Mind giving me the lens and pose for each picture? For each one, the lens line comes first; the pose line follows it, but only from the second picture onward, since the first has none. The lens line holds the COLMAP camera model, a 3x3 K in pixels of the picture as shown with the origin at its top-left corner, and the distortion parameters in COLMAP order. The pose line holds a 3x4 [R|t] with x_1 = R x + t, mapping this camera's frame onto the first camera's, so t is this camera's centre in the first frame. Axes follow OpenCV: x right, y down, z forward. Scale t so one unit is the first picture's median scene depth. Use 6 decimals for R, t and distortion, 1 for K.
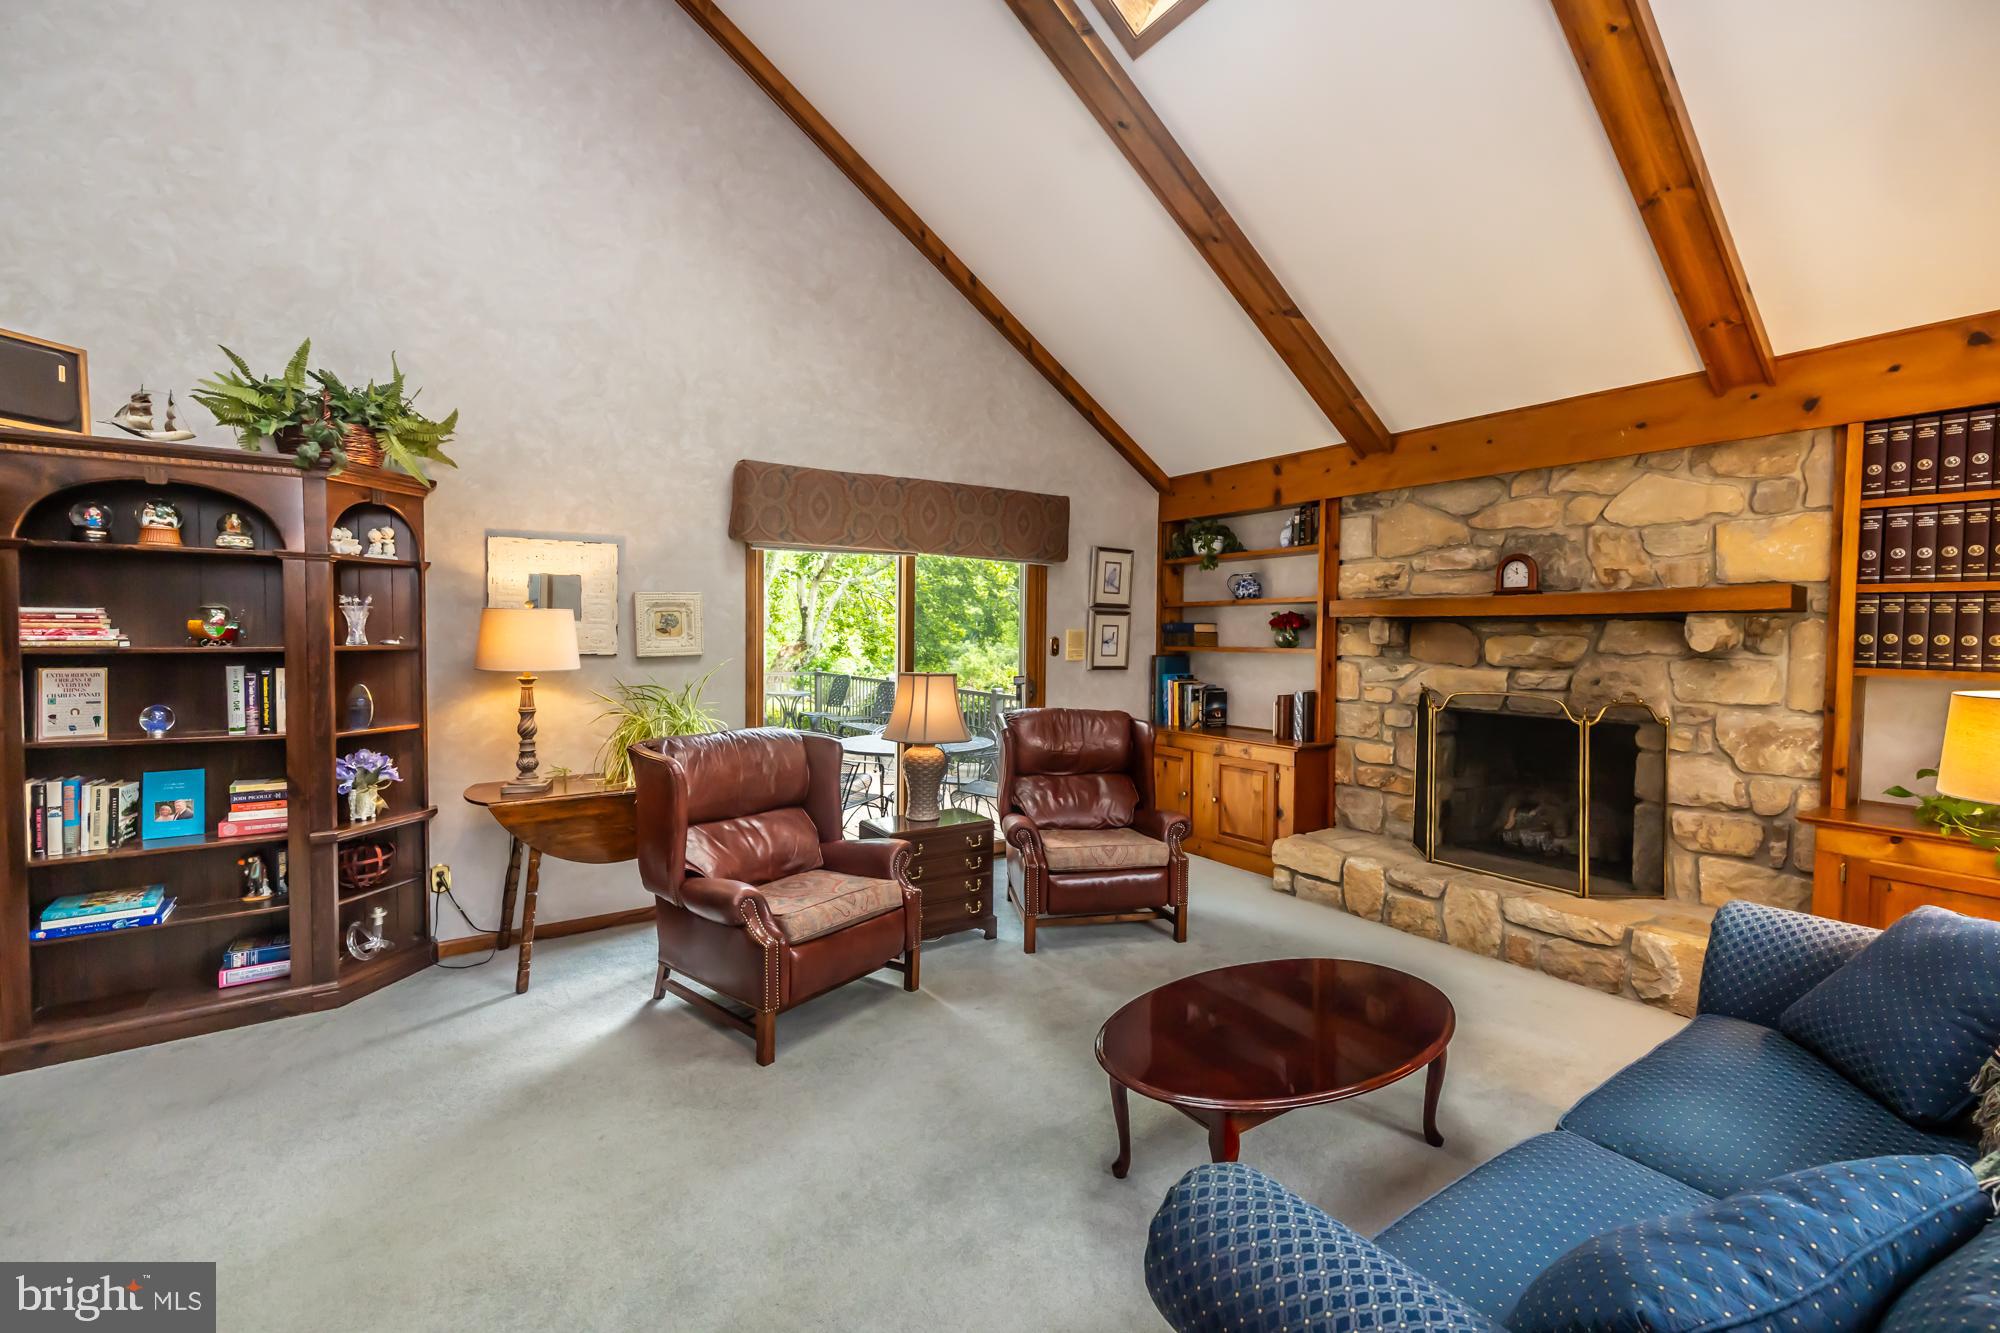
lens RADIAL K [[846.6, 0, 1001.8], [0, 846.6, 659.3], [0, 0, 1]] dist [-0.001484, -0.000834]
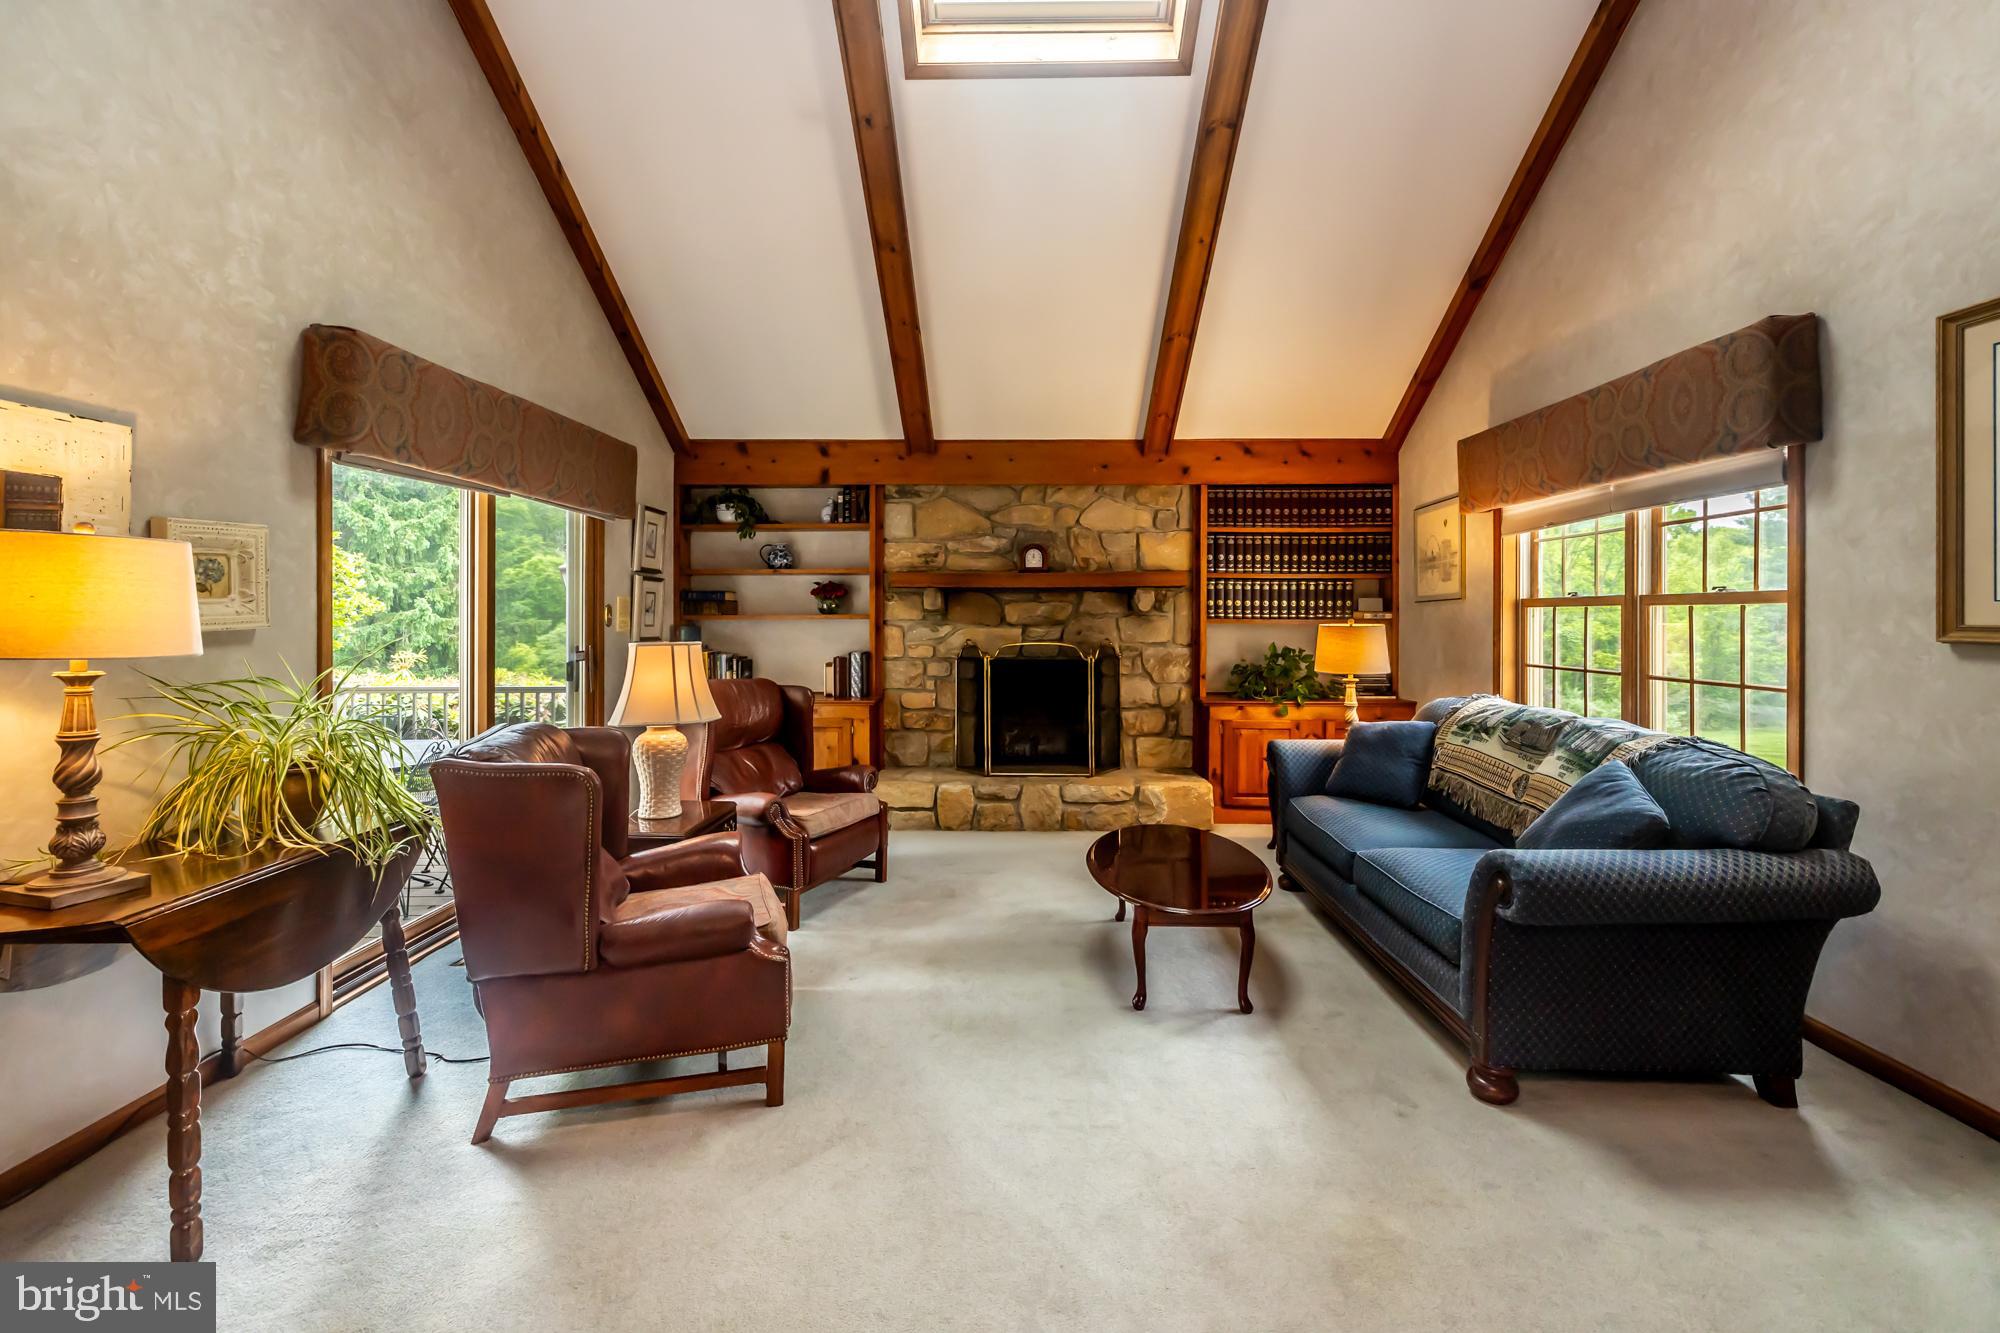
lens RADIAL K [[877.2, 0, 1002.9], [0, 877.2, 619.9], [0, 0, 1]] dist [-0.001006, -0.000379]
pose [[0.567001, -0.011942, 0.823630, -0.586333], [0.028960, 0.999566, -0.005443, 0.007549], [-0.823208, 0.026939, 0.567101, 0.211989]]
